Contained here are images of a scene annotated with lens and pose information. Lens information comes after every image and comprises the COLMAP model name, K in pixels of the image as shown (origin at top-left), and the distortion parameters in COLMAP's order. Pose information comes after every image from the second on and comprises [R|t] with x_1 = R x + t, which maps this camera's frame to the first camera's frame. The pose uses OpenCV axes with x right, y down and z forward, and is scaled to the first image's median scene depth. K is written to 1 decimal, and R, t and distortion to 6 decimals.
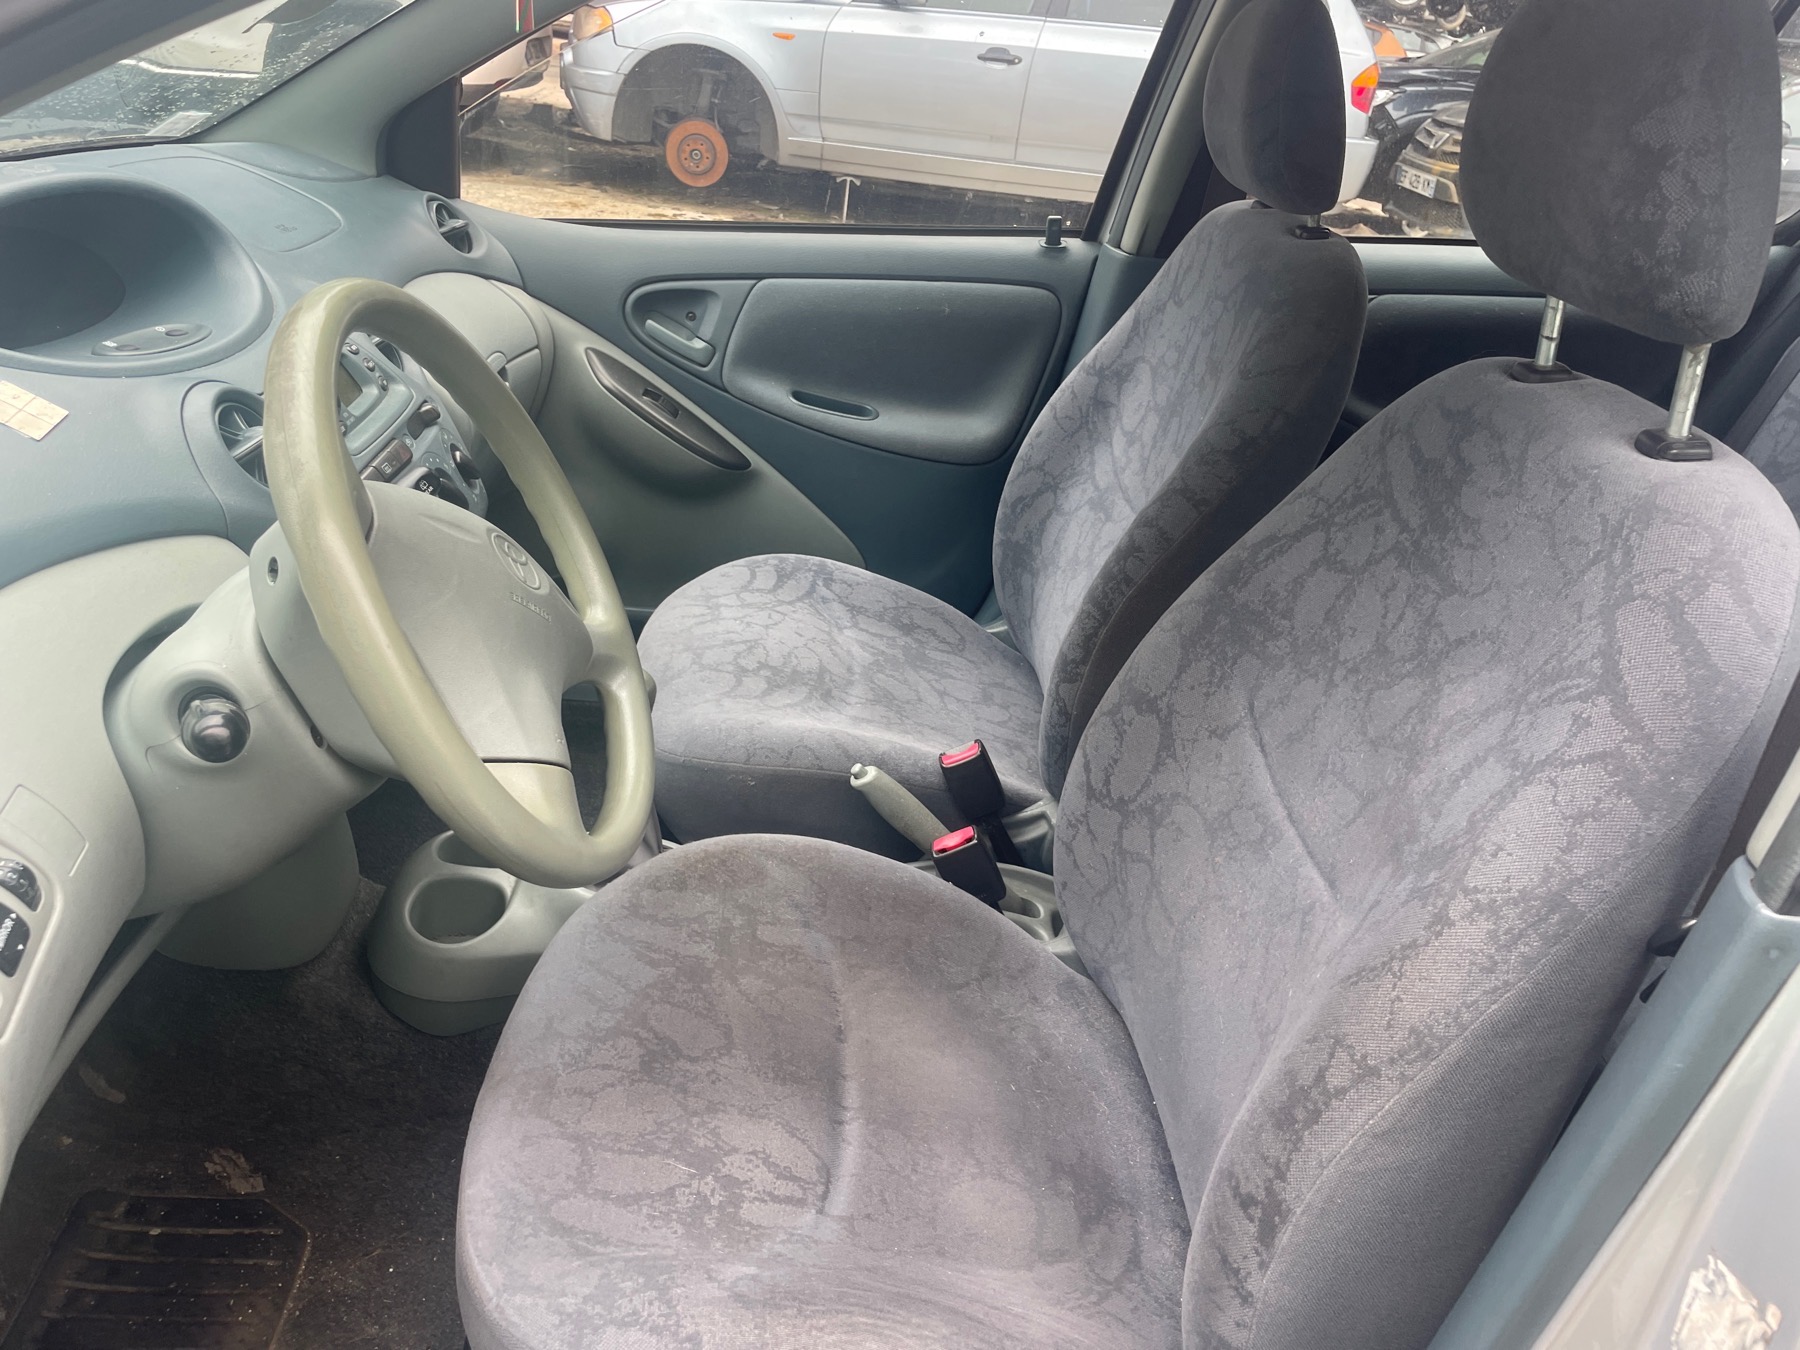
lens RADIAL K [[1359.4, 0, 907.1], [0, 1359.4, 664.9], [0, 0, 1]] dist [0.077811, -0.101503]
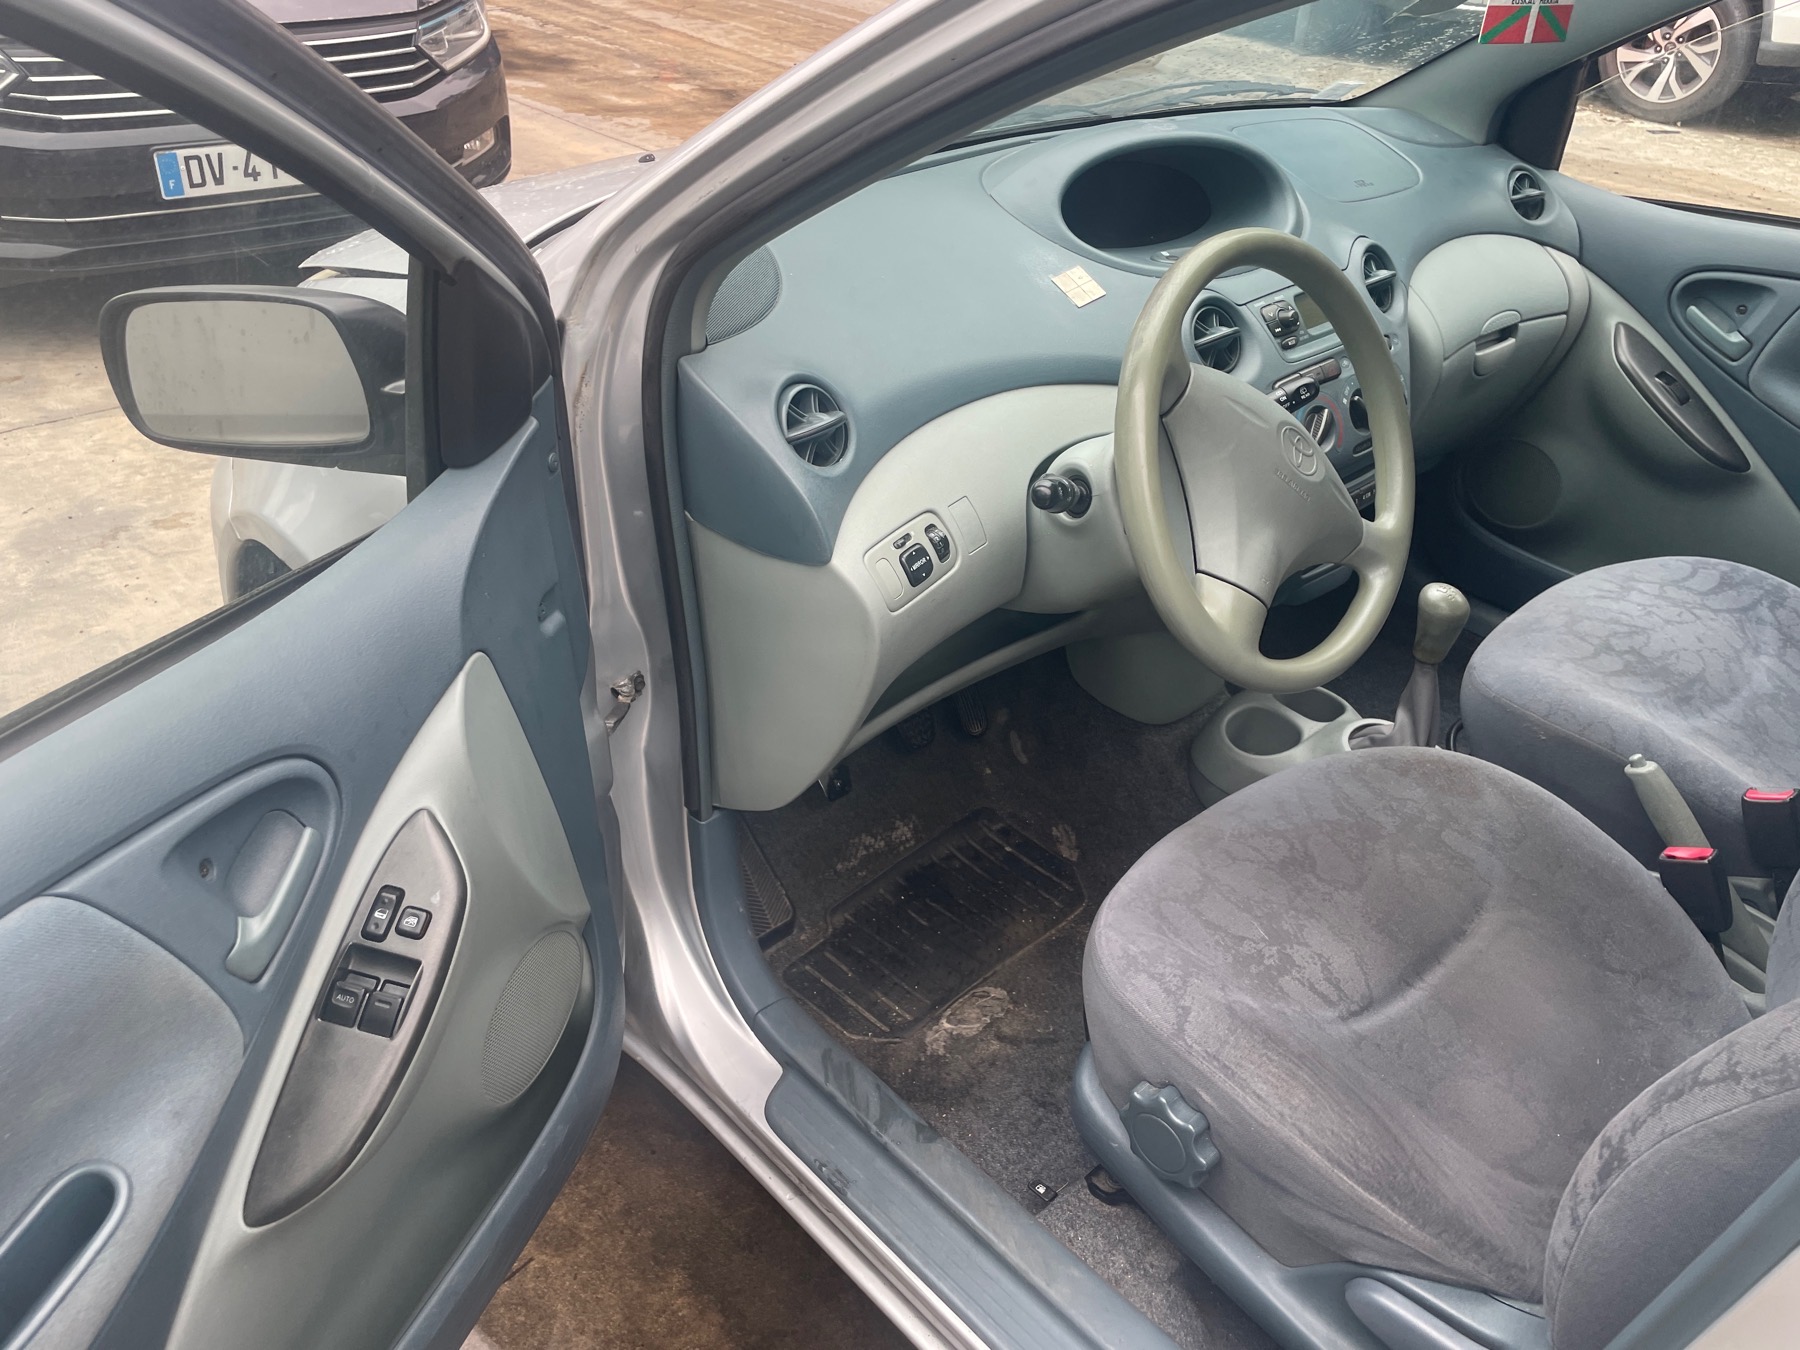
lens RADIAL K [[1359.4, 0, 907.1], [0, 1359.4, 664.9], [0, 0, 1]] dist [0.077811, -0.101503]
pose [[0.651978, 0.345818, -0.674785, 0.273305], [-0.318162, 0.932574, 0.170523, 0.008124], [0.688257, 0.103514, 0.718044, -0.133414]]
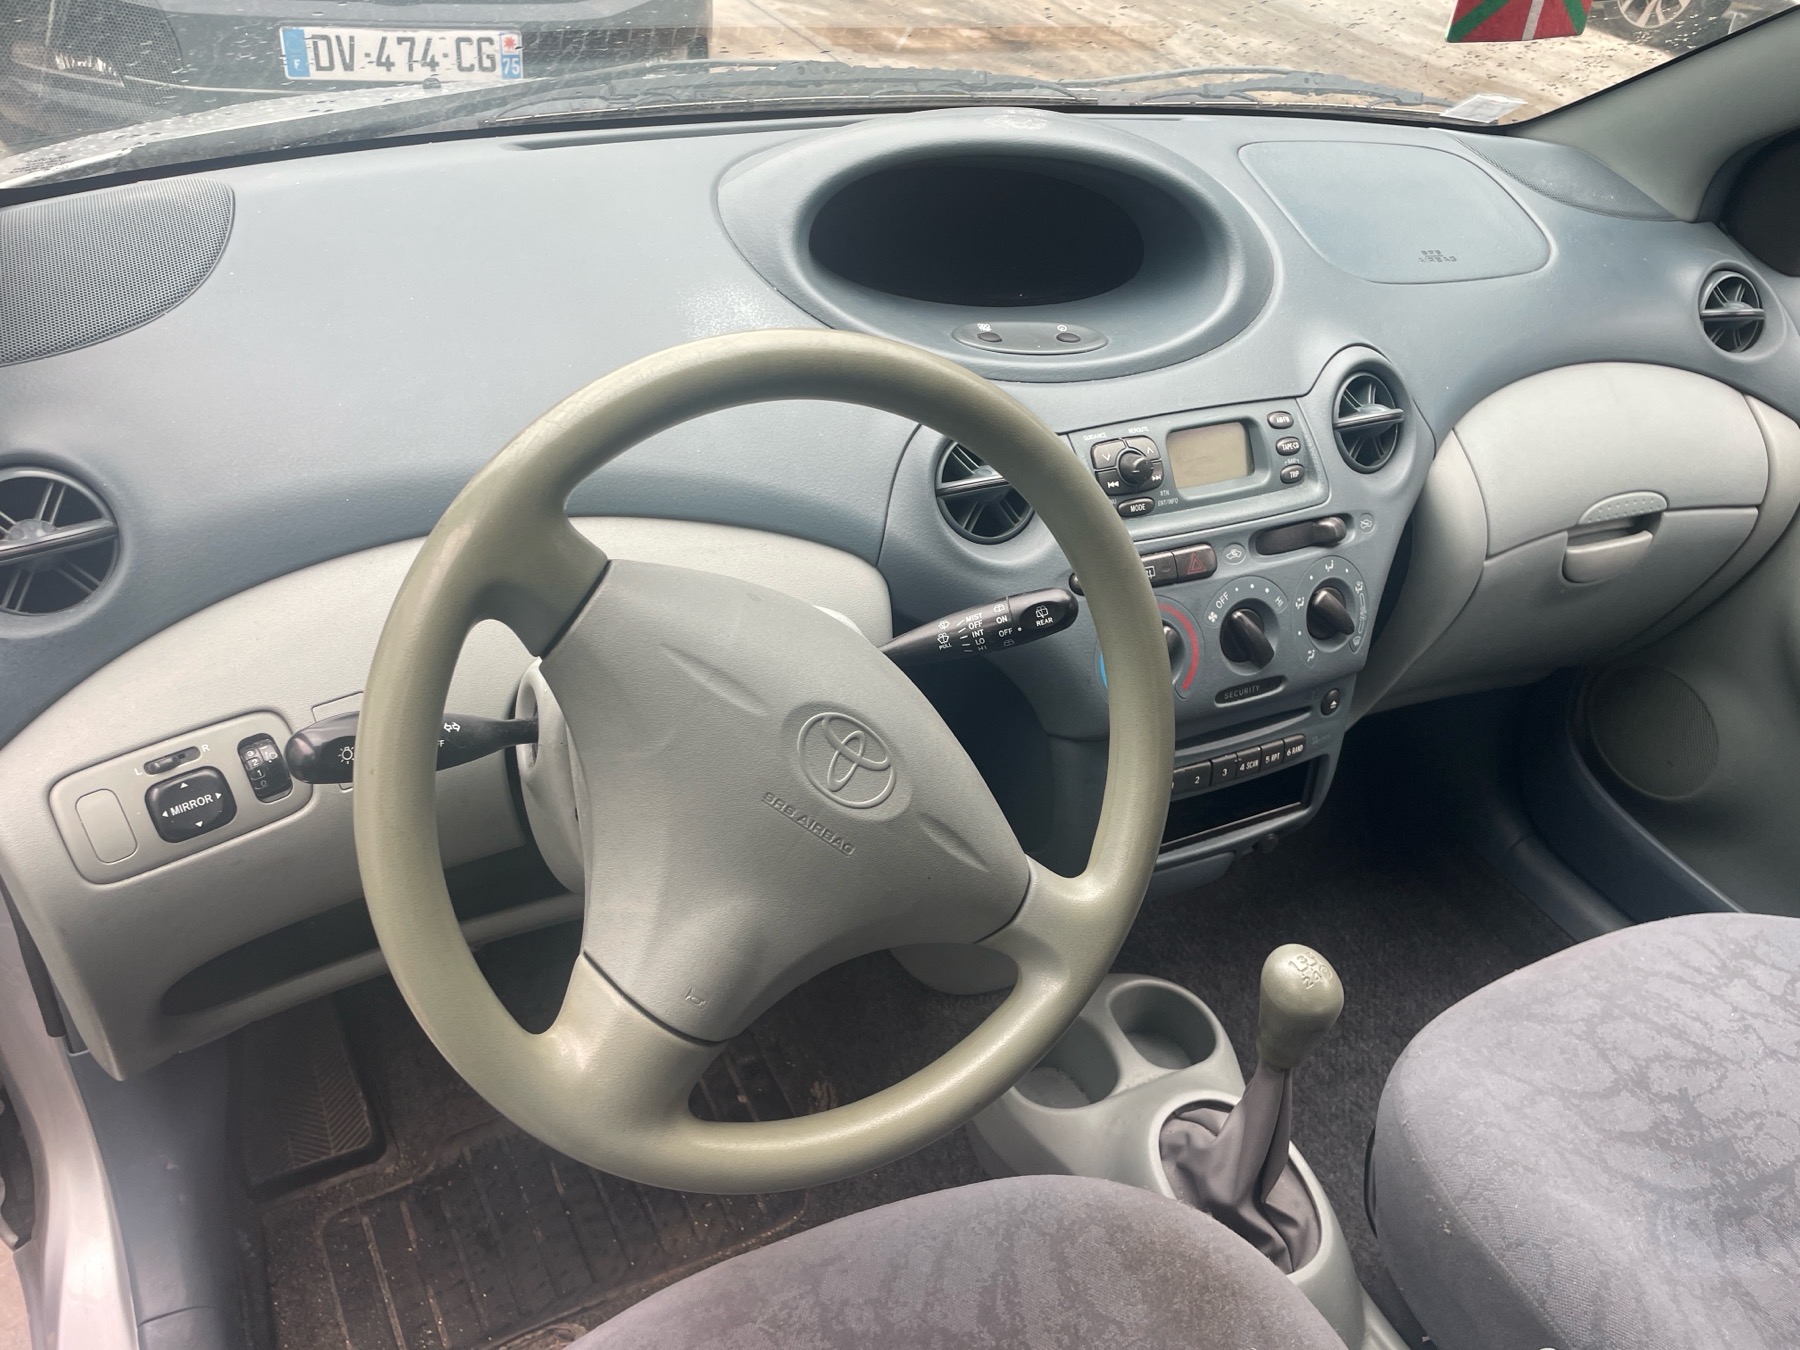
lens RADIAL K [[1344.9, 0, 922.5], [0, 1344.9, 691.4], [0, 0, 1]] dist [0.083597, -0.112671]
pose [[0.415354, 0.489356, -0.766819, 0.153092], [-0.456147, 0.841375, 0.289859, -0.200906], [0.787027, 0.229389, 0.572687, 0.379063]]
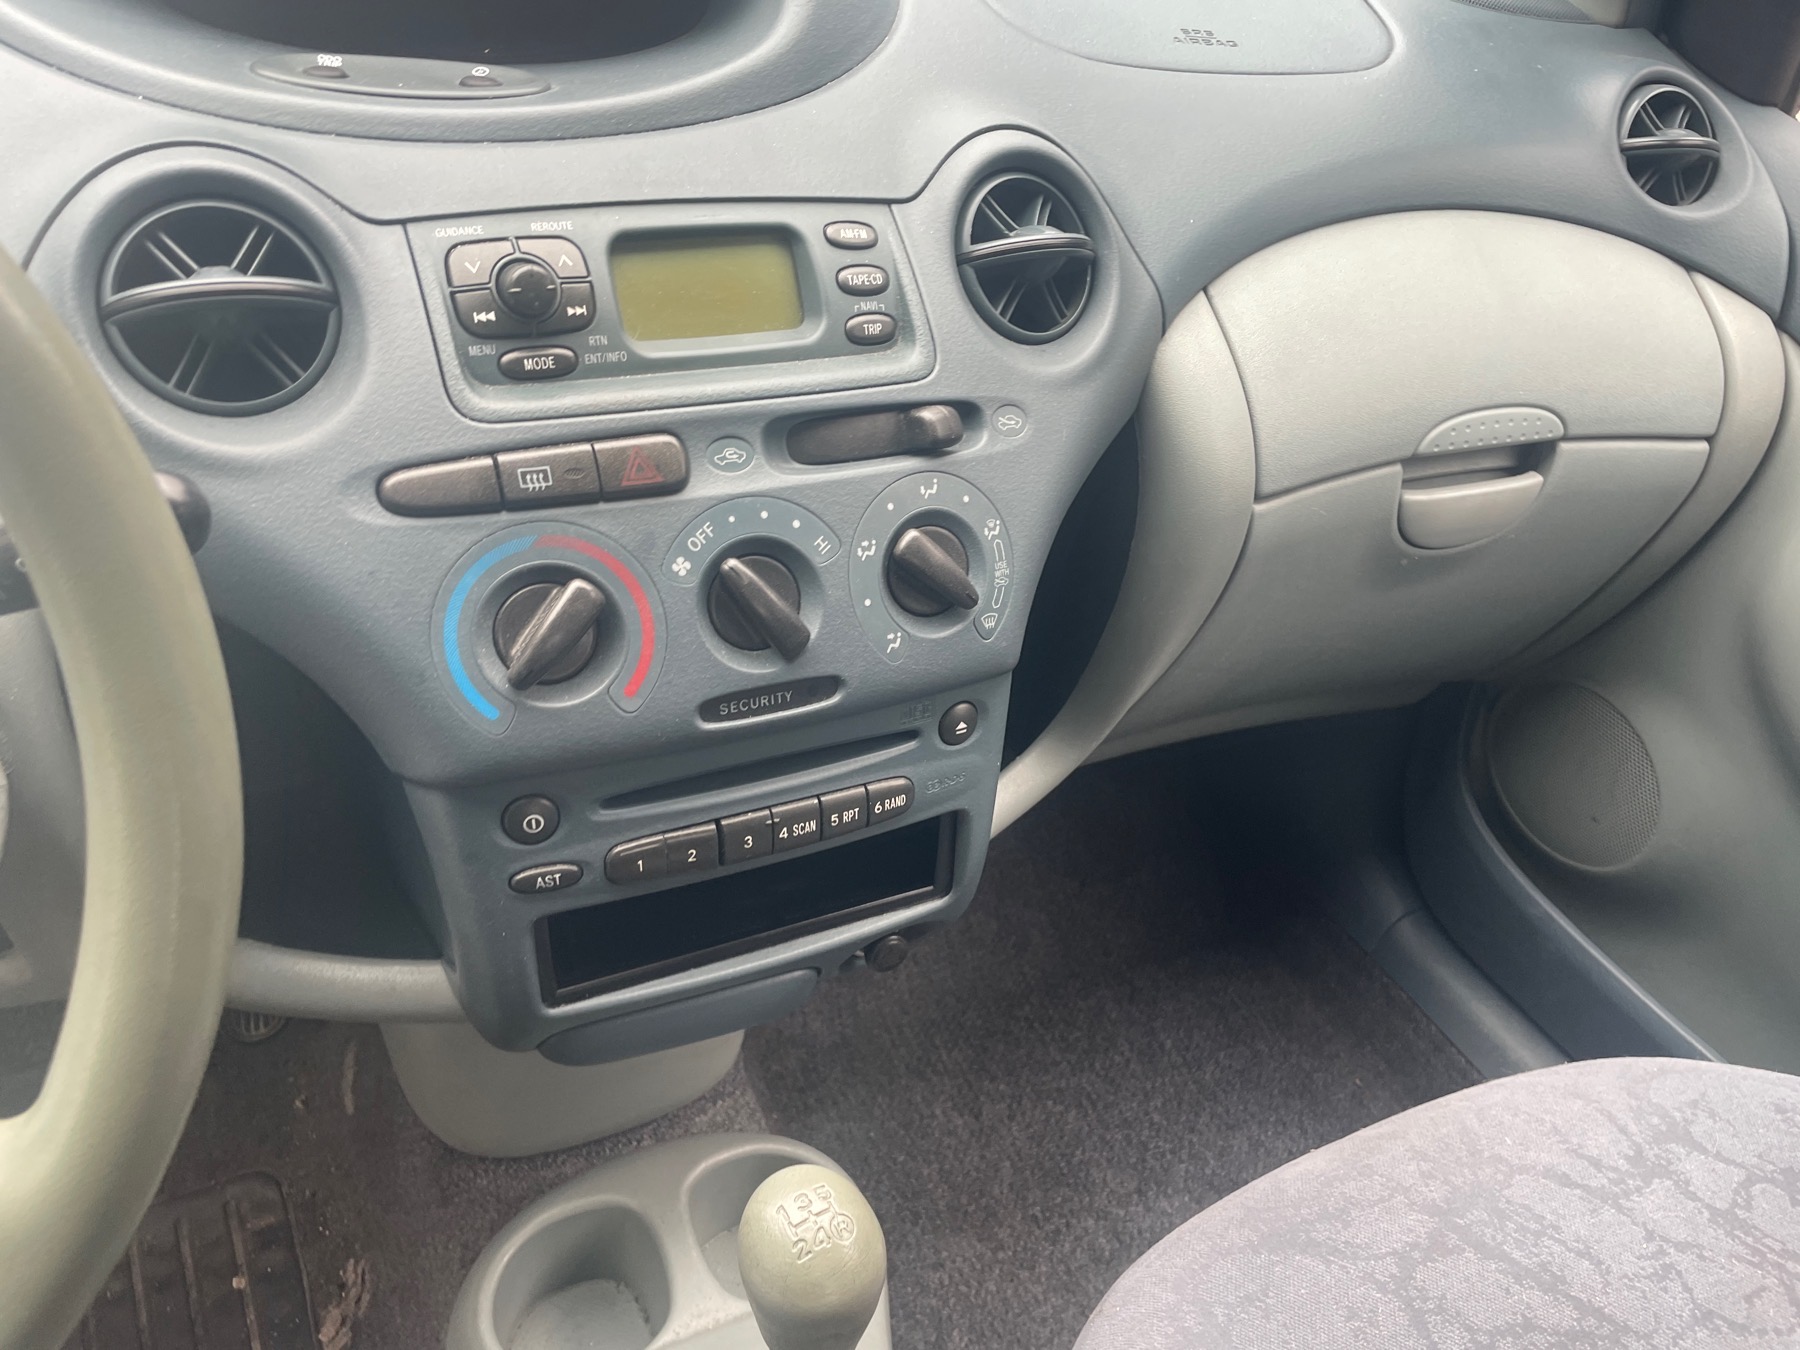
lens RADIAL K [[1341.1, 0, 903.2], [0, 1341.1, 692.4], [0, 0, 1]] dist [0.079514, -0.109960]
pose [[0.390721, 0.485779, -0.781892, 0.019589], [-0.464154, 0.837495, 0.288381, -0.209151], [0.794920, 0.250242, 0.552703, 0.700736]]
